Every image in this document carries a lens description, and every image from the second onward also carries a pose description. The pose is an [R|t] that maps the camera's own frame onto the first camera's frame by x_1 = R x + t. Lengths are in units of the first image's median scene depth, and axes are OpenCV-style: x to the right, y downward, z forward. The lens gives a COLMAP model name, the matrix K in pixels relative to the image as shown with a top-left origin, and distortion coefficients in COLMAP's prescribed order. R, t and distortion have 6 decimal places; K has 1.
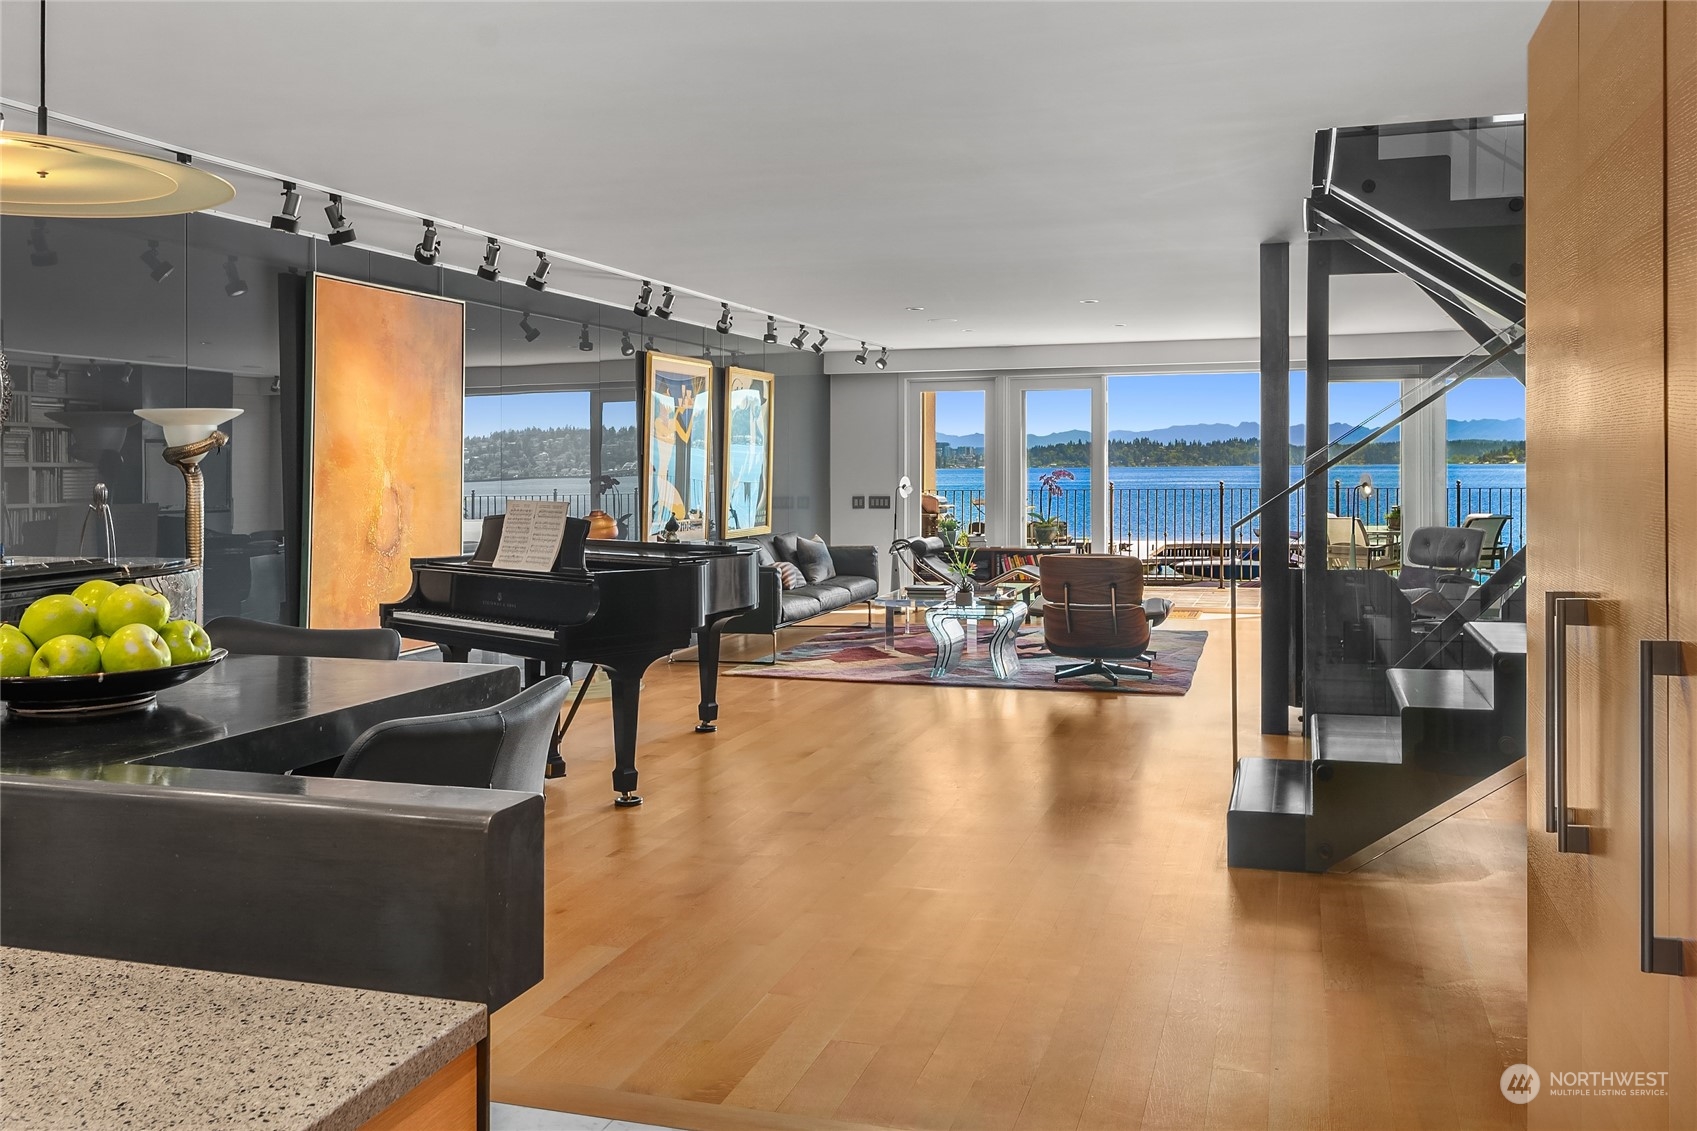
lens RADIAL K [[1404.3, 0, 848.4], [0, 1404.3, 466.2], [0, 0, 1]] dist [0.008516, 0.003286]
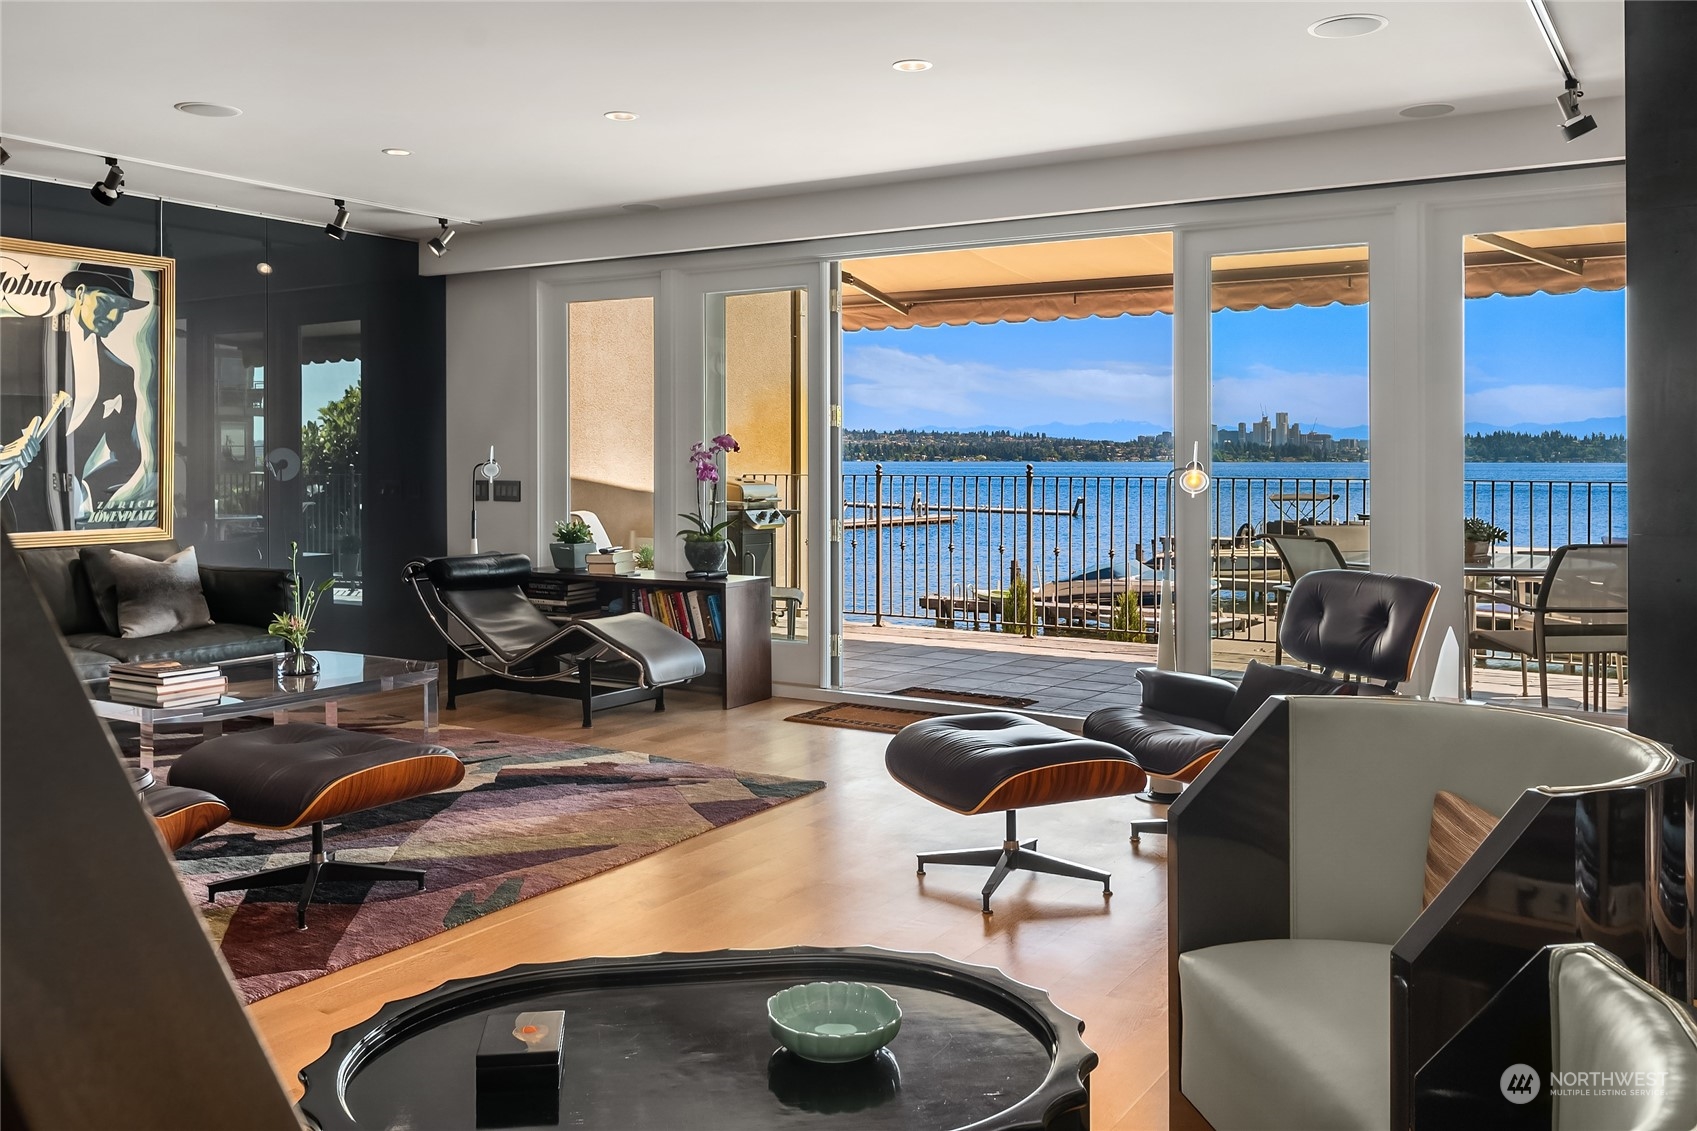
lens RADIAL K [[1395.3, 0, 847.9], [0, 1395.3, 470.6], [0, 0, 1]] dist [-0.009979, 0.000957]
pose [[0.965546, 0.013013, -0.259907, 0.338780], [-0.010402, 0.999881, 0.011419, 0.009719], [0.260024, -0.008323, 0.965566, 0.501403]]
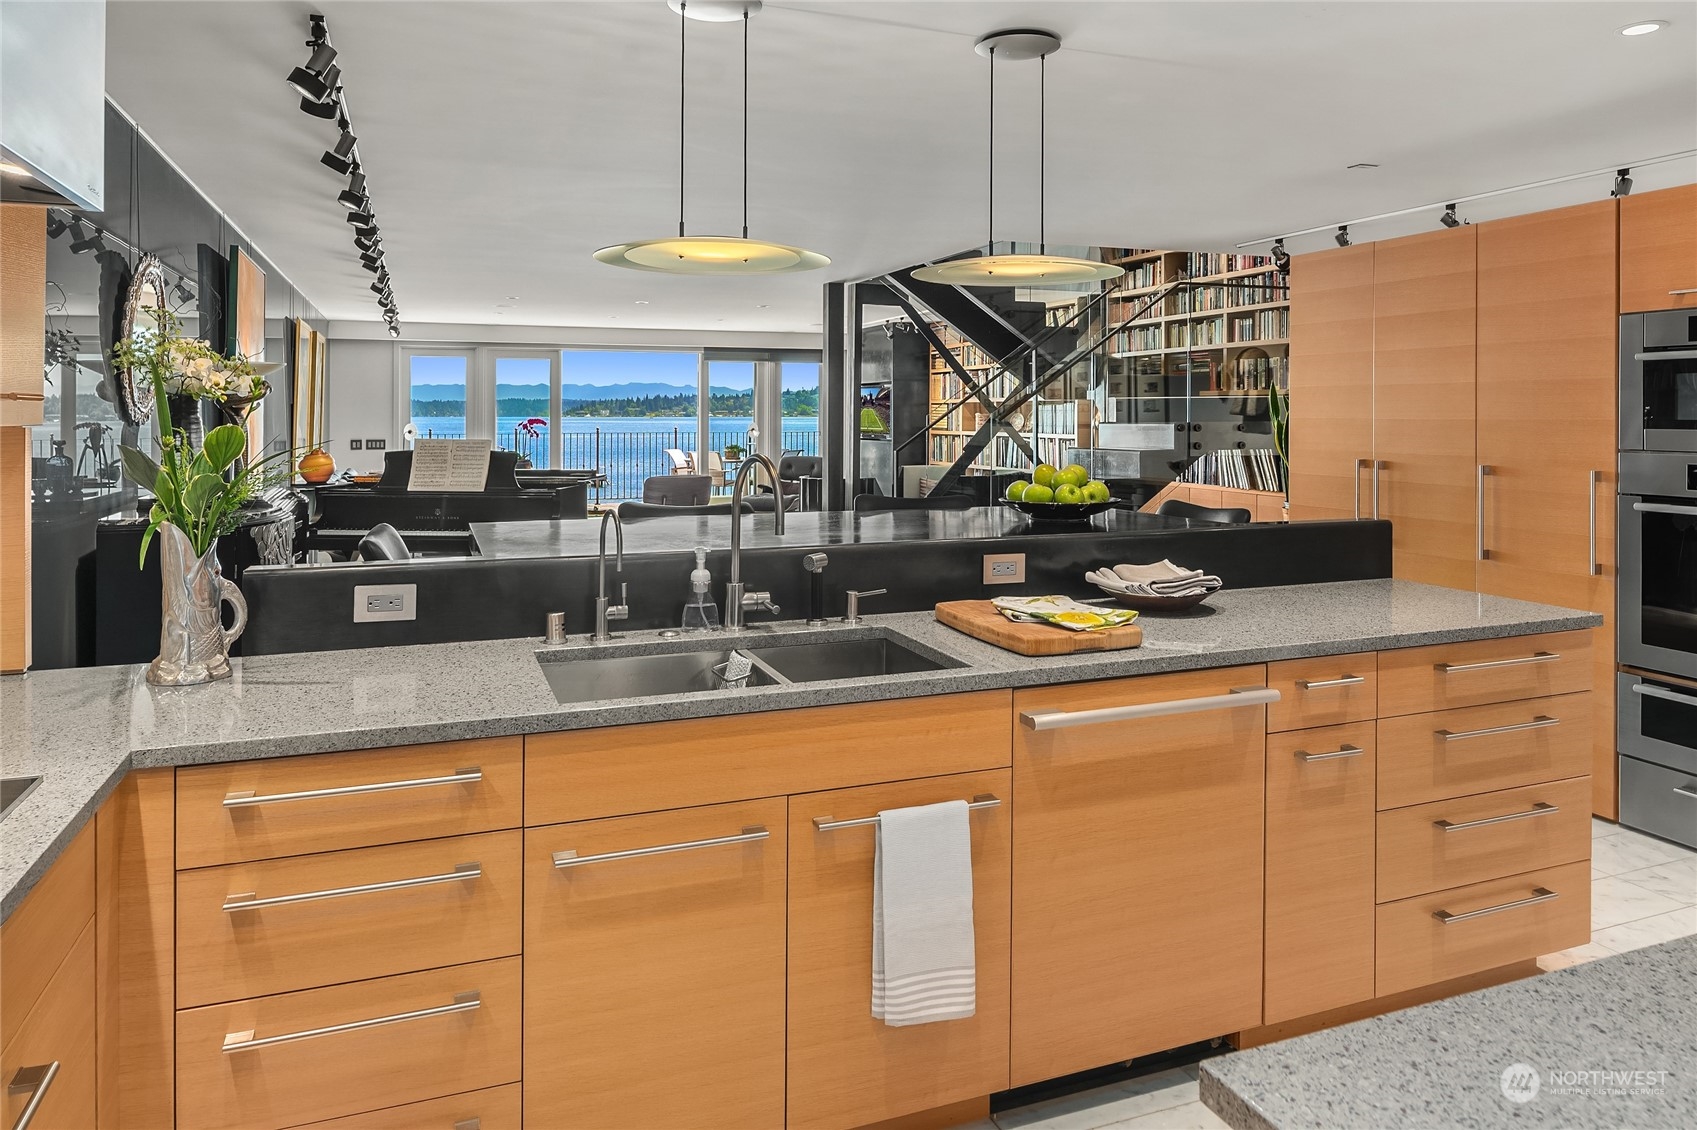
lens RADIAL K [[1117.9, 0, 847.1], [0, 1117.9, 428.3], [0, 0, 1]] dist [0.001446, -0.000498]
pose [[0.782331, 0.000719, 0.622862, -0.286976], [-0.006483, 0.999955, 0.006988, 0.001923], [-0.622829, -0.009504, 0.782301, -0.024261]]
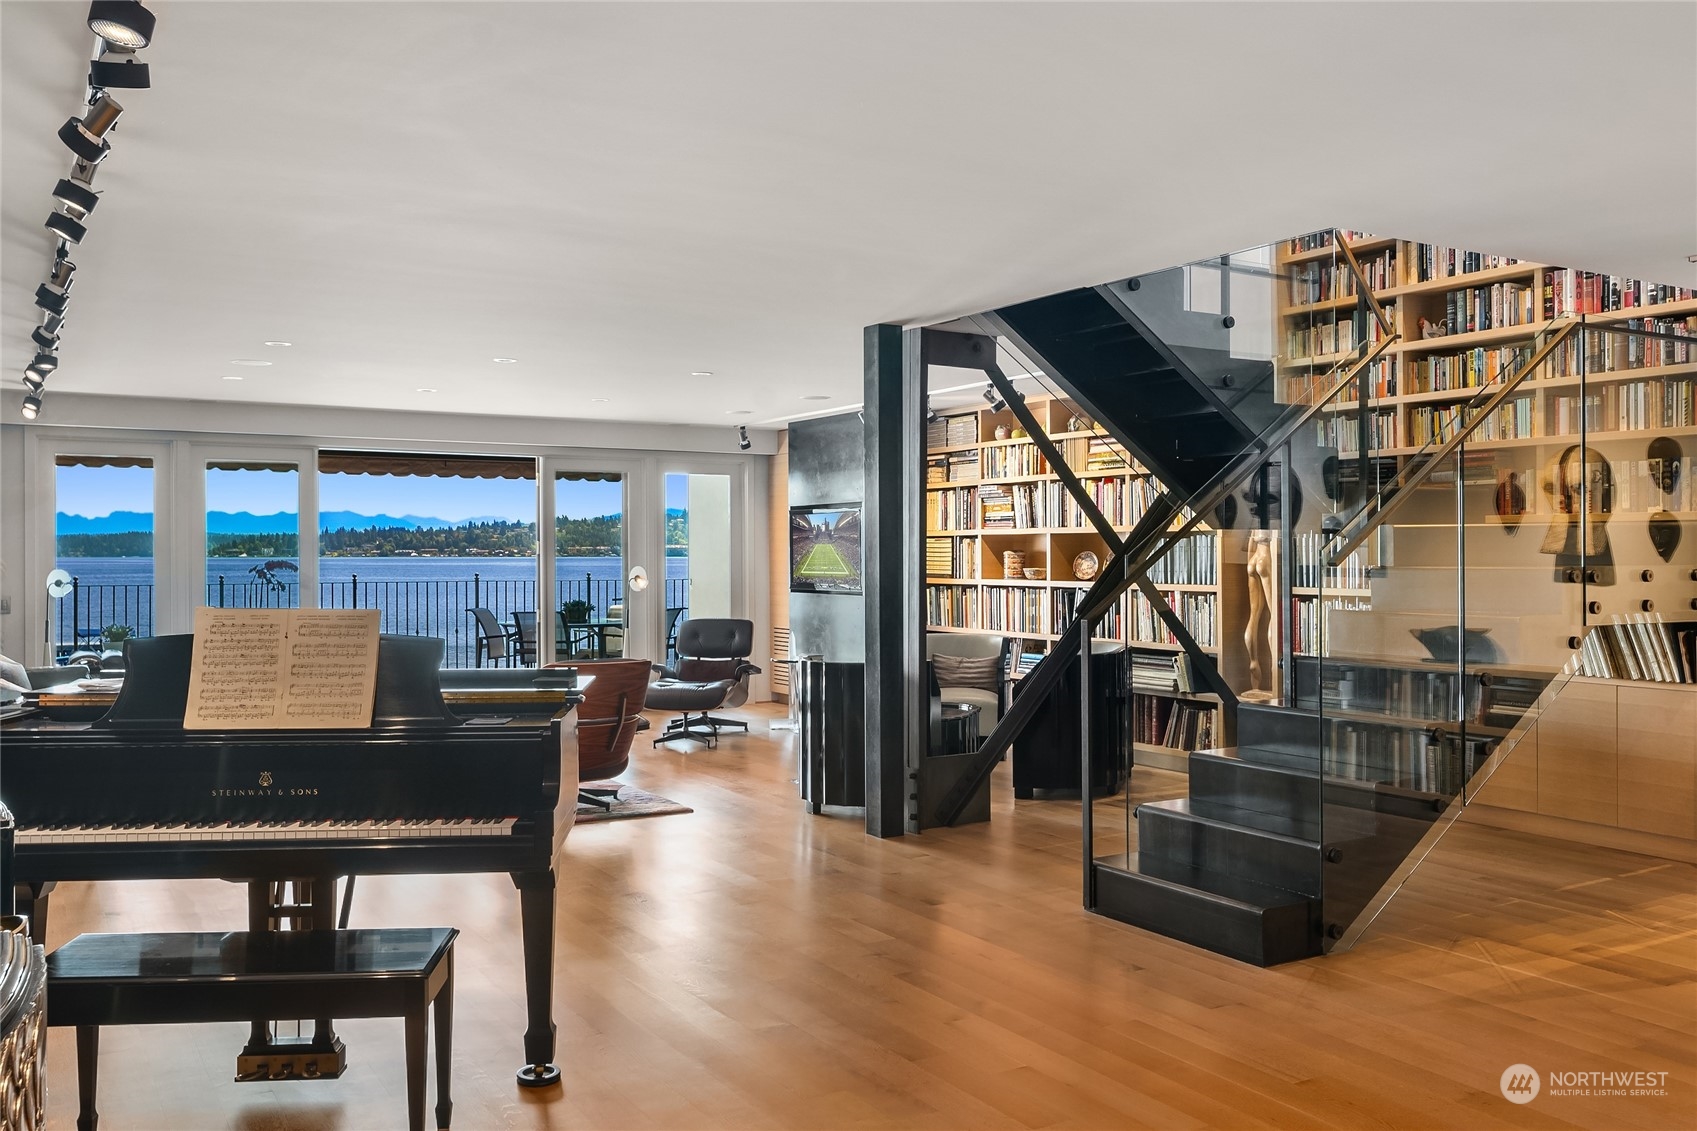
lens RADIAL K [[1422.6, 0, 848.5], [0, 1422.6, 565.5], [0, 0, 1]] dist [0.011617, 0.002862]
pose [[0.661585, 0.002747, 0.749865, -0.250765], [-0.006022, 0.999981, 0.001649, 0.001966], [-0.749846, -0.005607, 0.661589, 0.209891]]
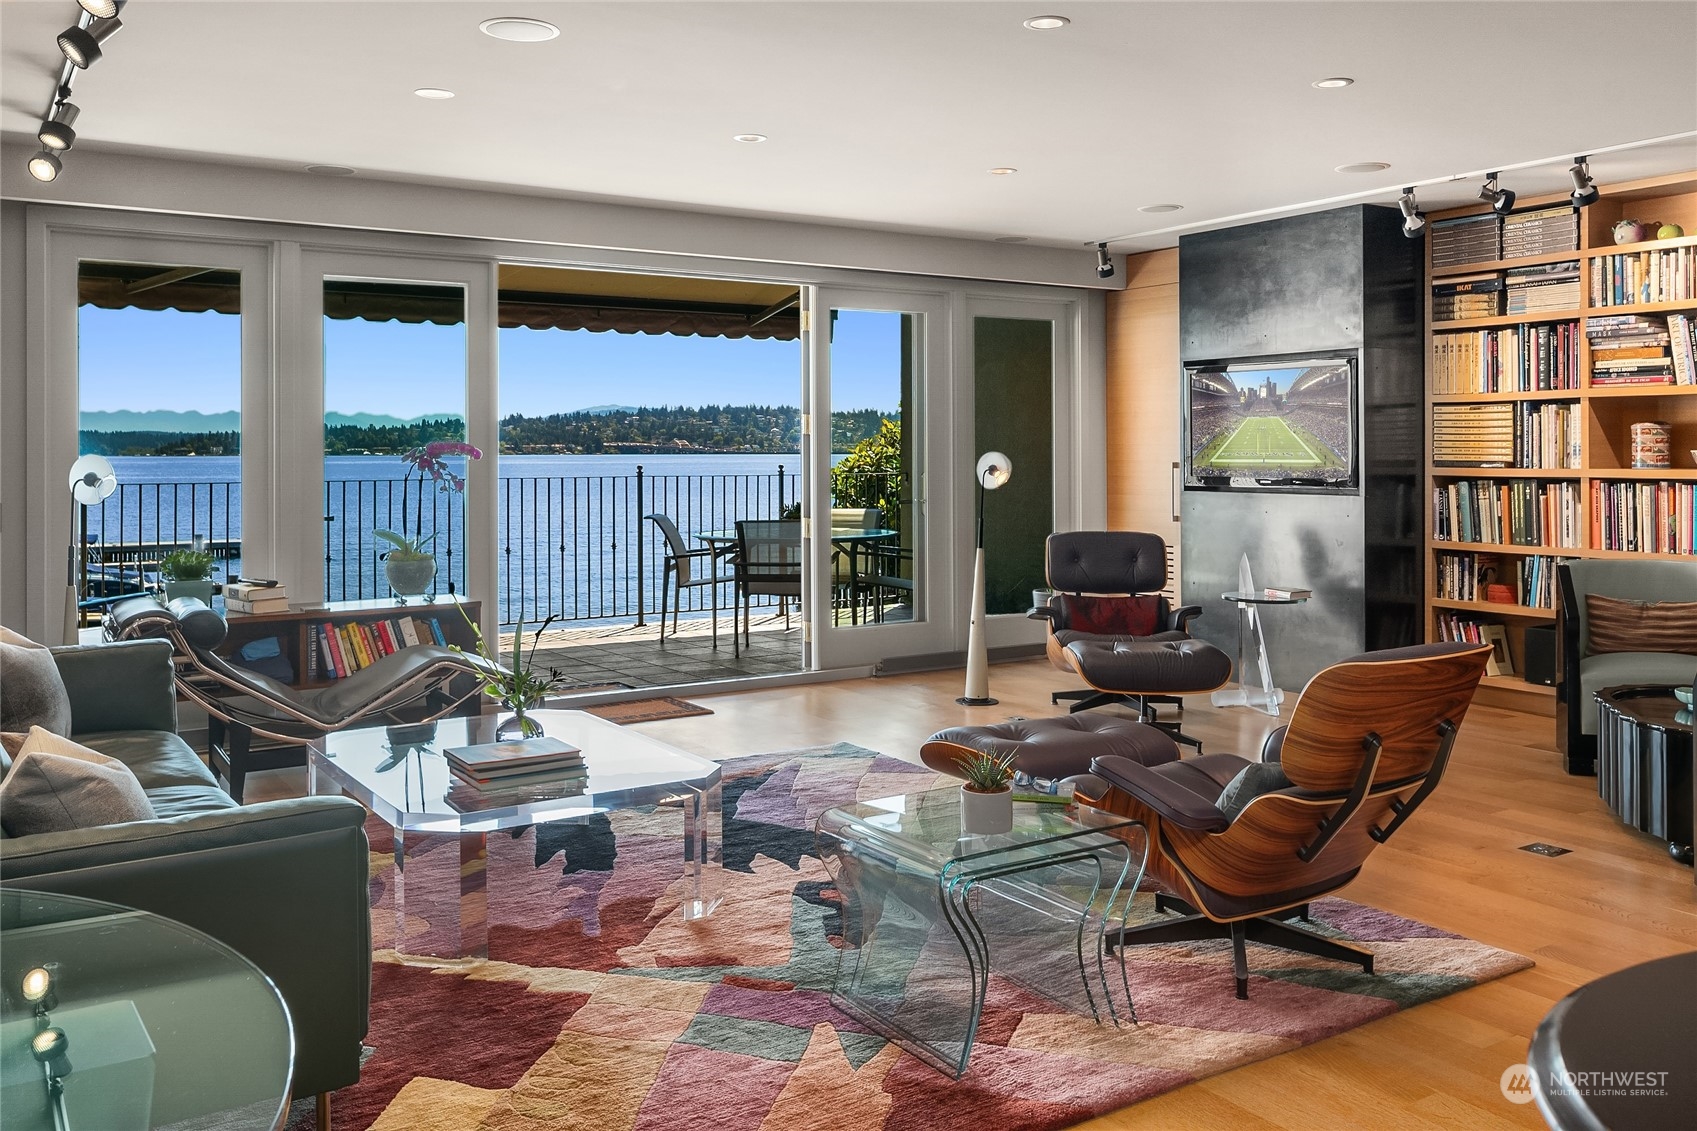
lens RADIAL K [[1404.3, 0, 848.4], [0, 1404.3, 466.2], [0, 0, 1]] dist [0.008516, 0.003286]
pose [[0.634065, -0.000968, 0.773279, -0.142581], [-0.003281, 0.999987, 0.003943, 0.008772], [-0.773273, -0.005037, 0.634053, 0.585007]]
